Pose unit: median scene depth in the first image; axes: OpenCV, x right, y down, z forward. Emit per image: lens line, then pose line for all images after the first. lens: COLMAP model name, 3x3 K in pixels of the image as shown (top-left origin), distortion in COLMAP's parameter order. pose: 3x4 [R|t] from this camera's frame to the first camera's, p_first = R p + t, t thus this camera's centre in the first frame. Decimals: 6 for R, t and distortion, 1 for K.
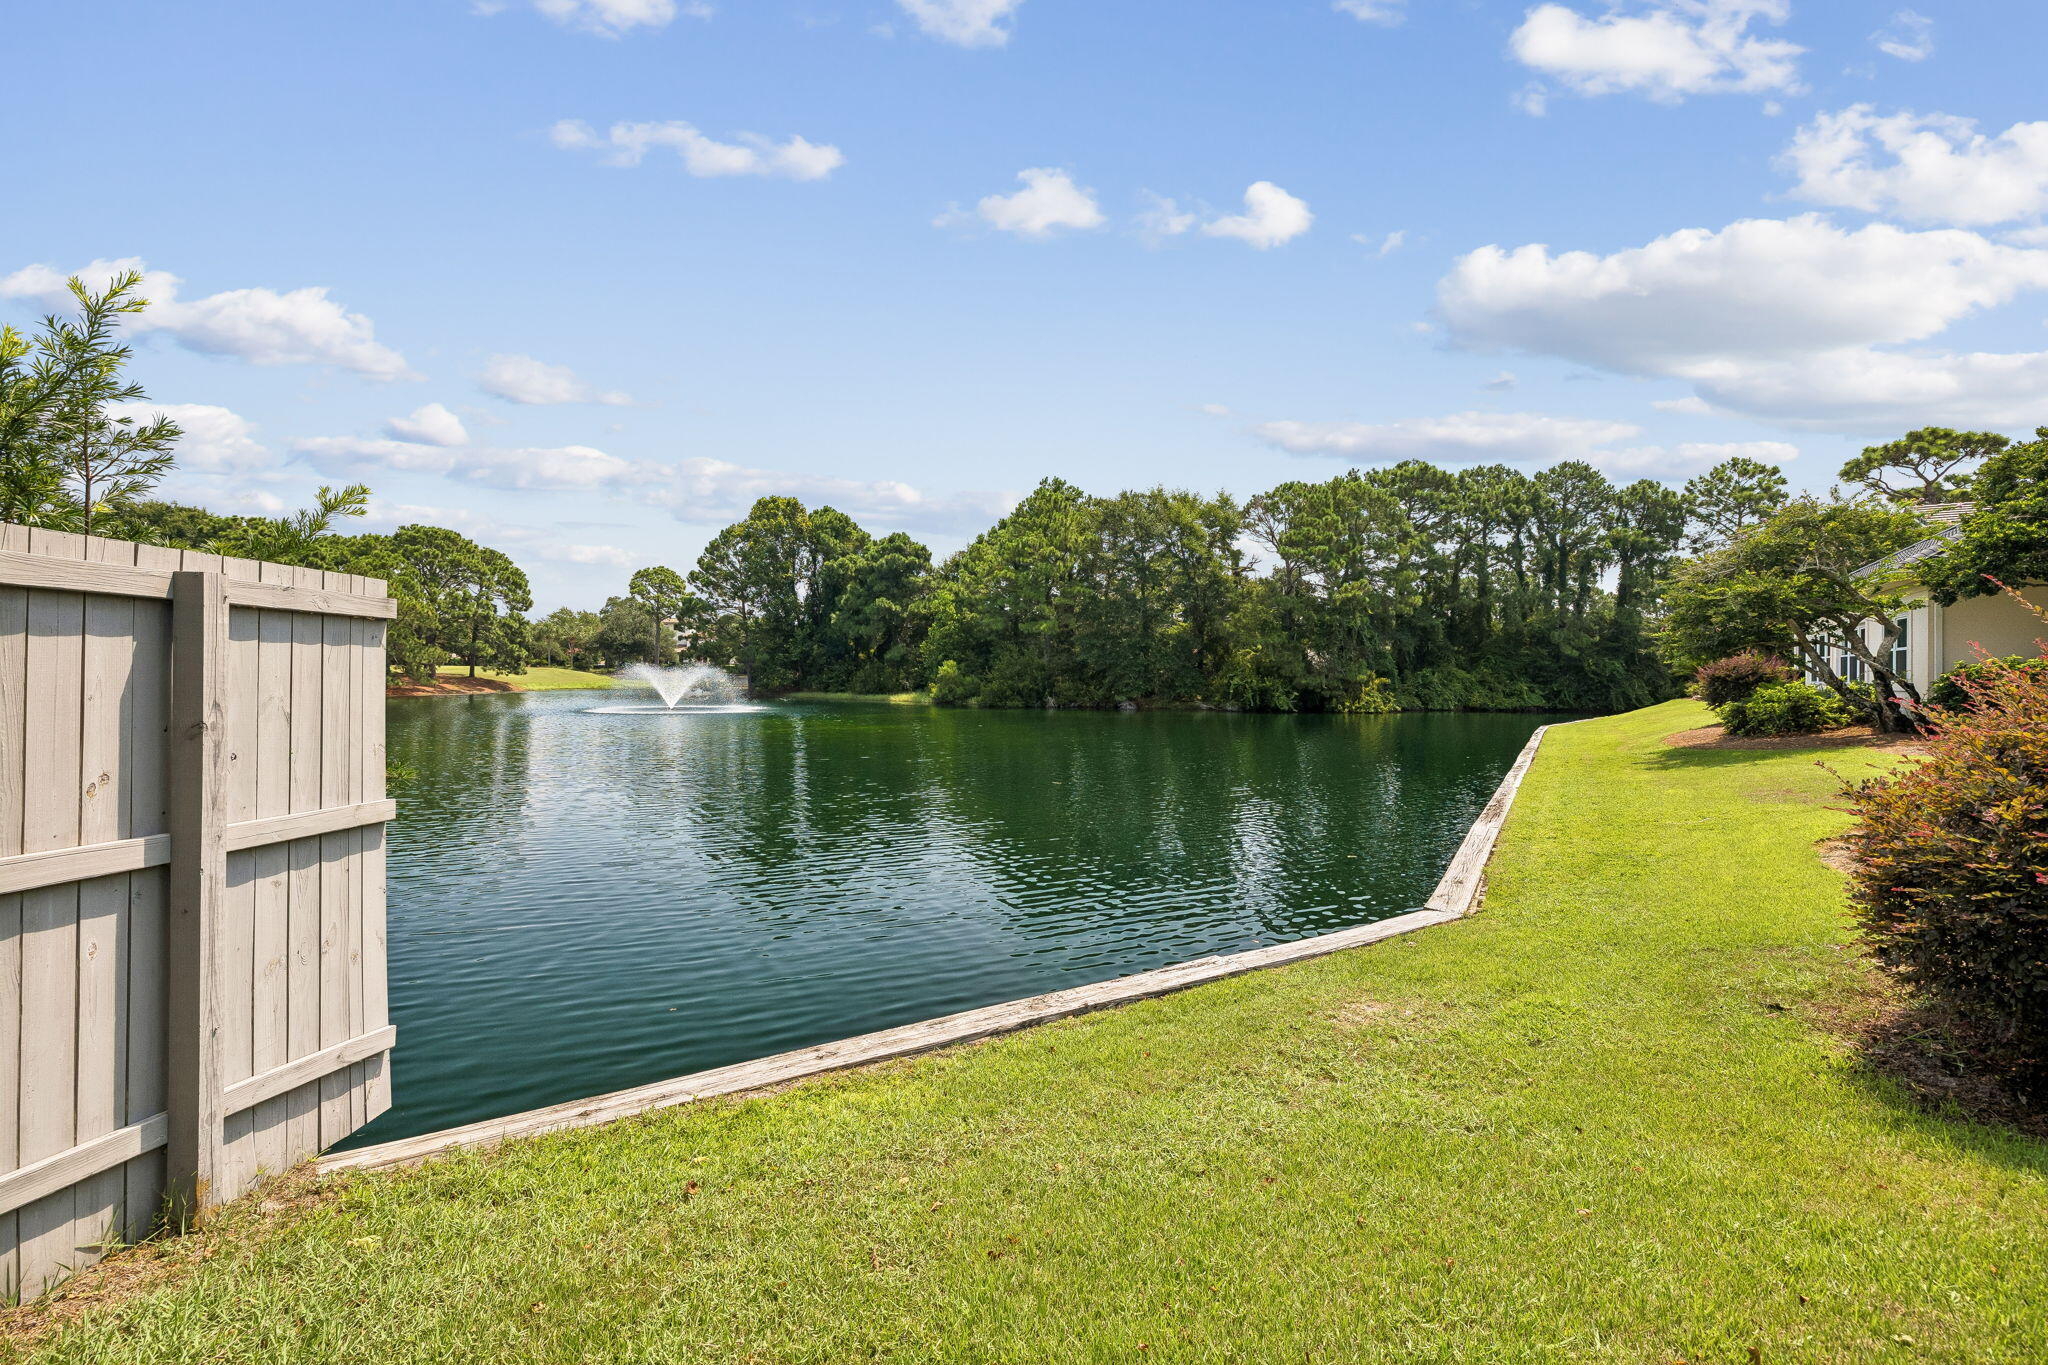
lens RADIAL K [[860.0, 0, 1034.7], [0, 860.0, 675.1], [0, 0, 1]] dist [0.001993, 0.000184]
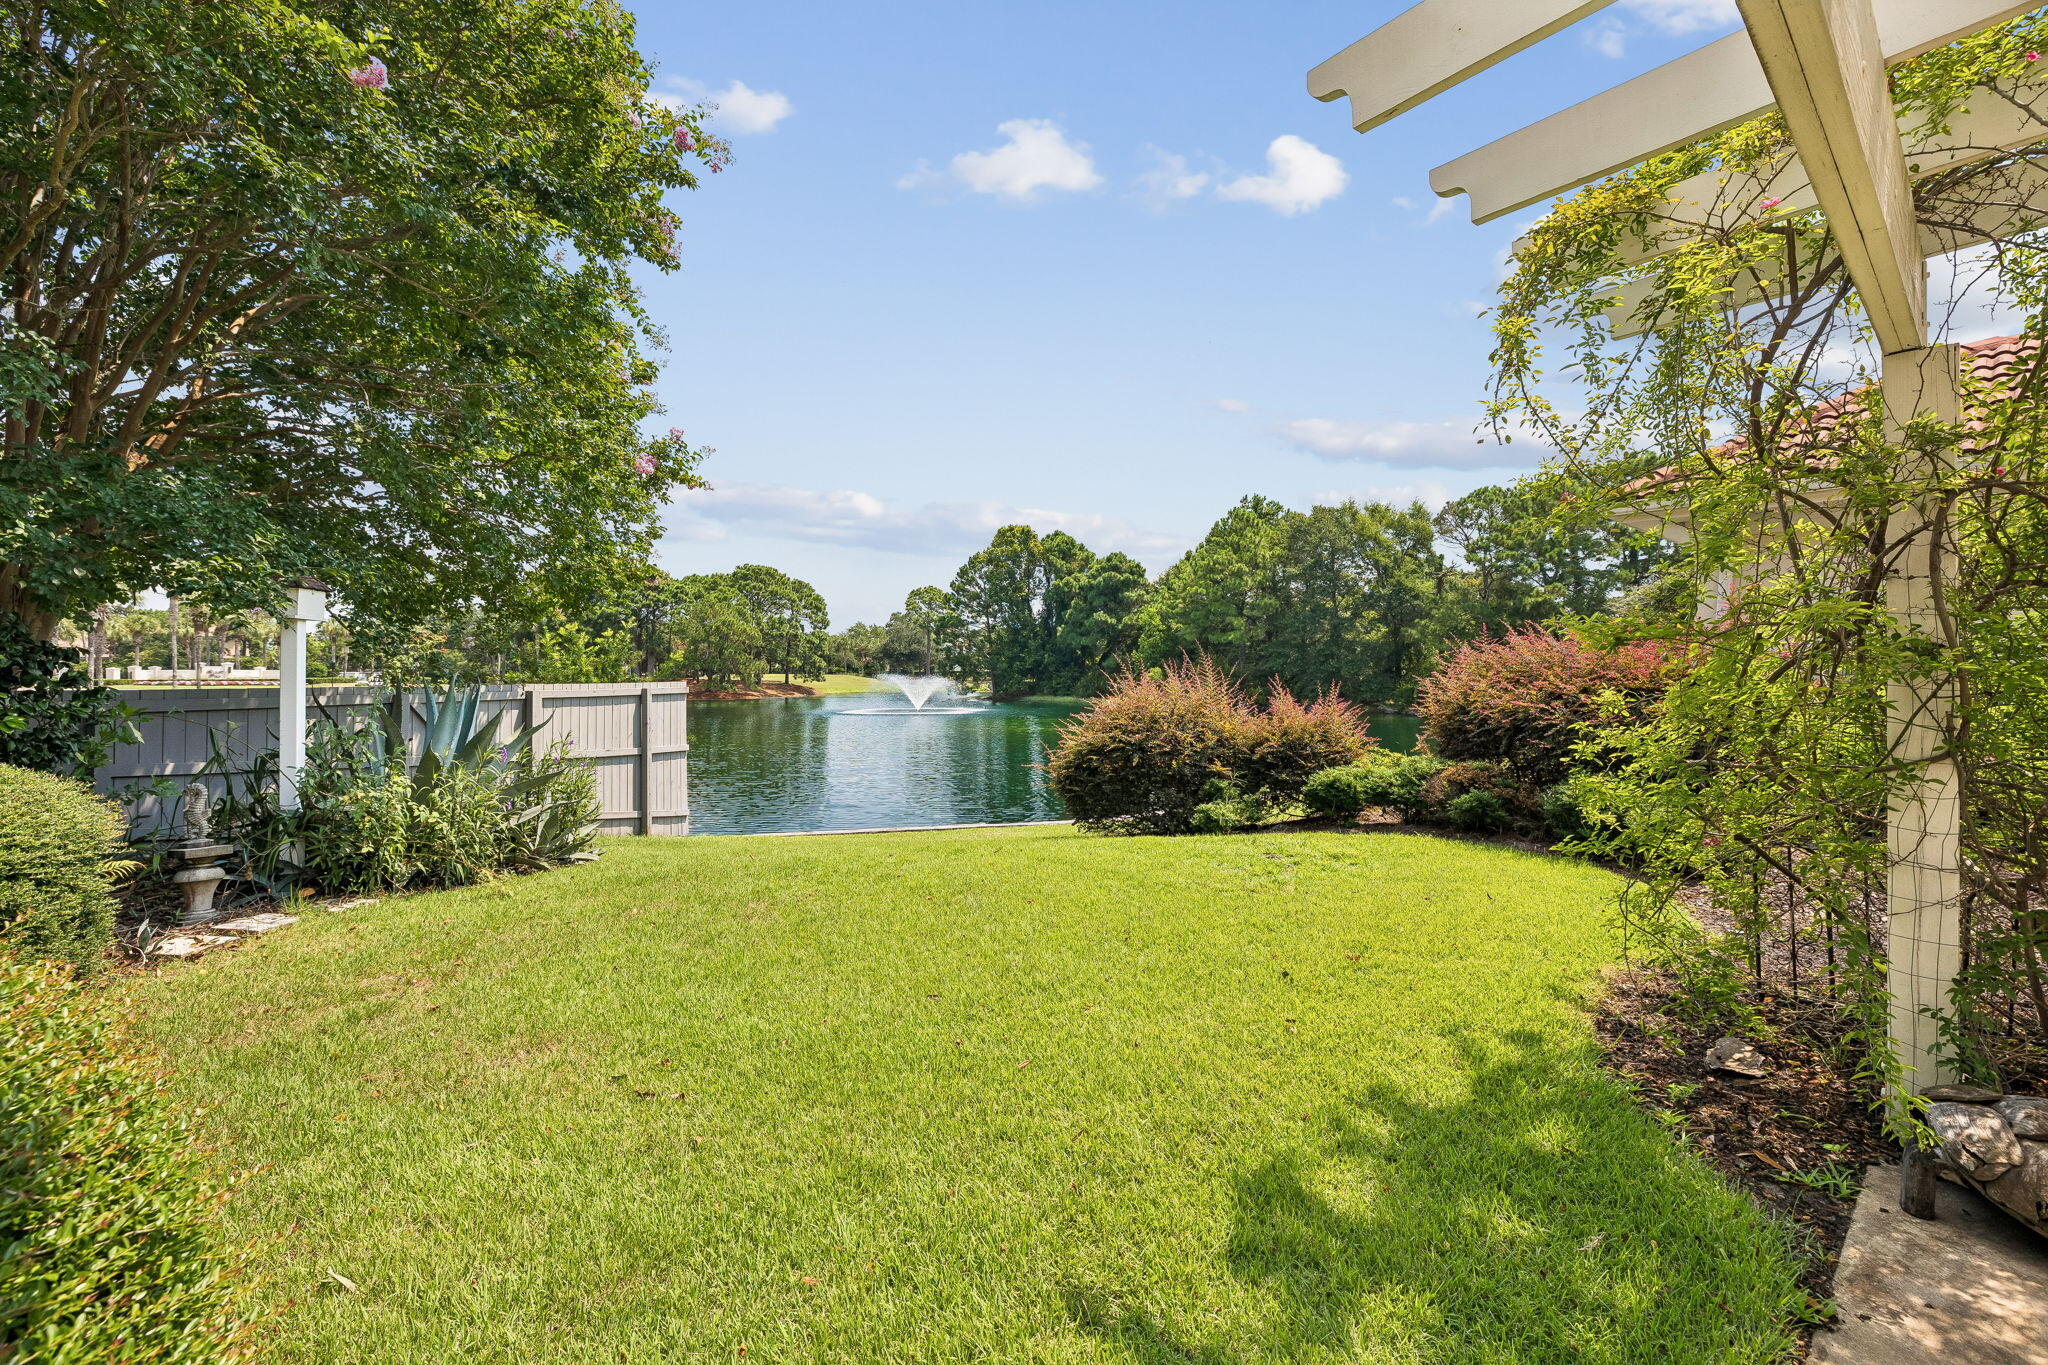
lens RADIAL K [[860.0, 0, 1034.7], [0, 860.0, 675.1], [0, 0, 1]] dist [0.001993, 0.000184]
pose [[0.952605, -0.007611, -0.304116, 0.073382], [0.007336, 0.999971, -0.002047, -0.005269], [0.304123, -0.000282, 0.952633, -0.084036]]
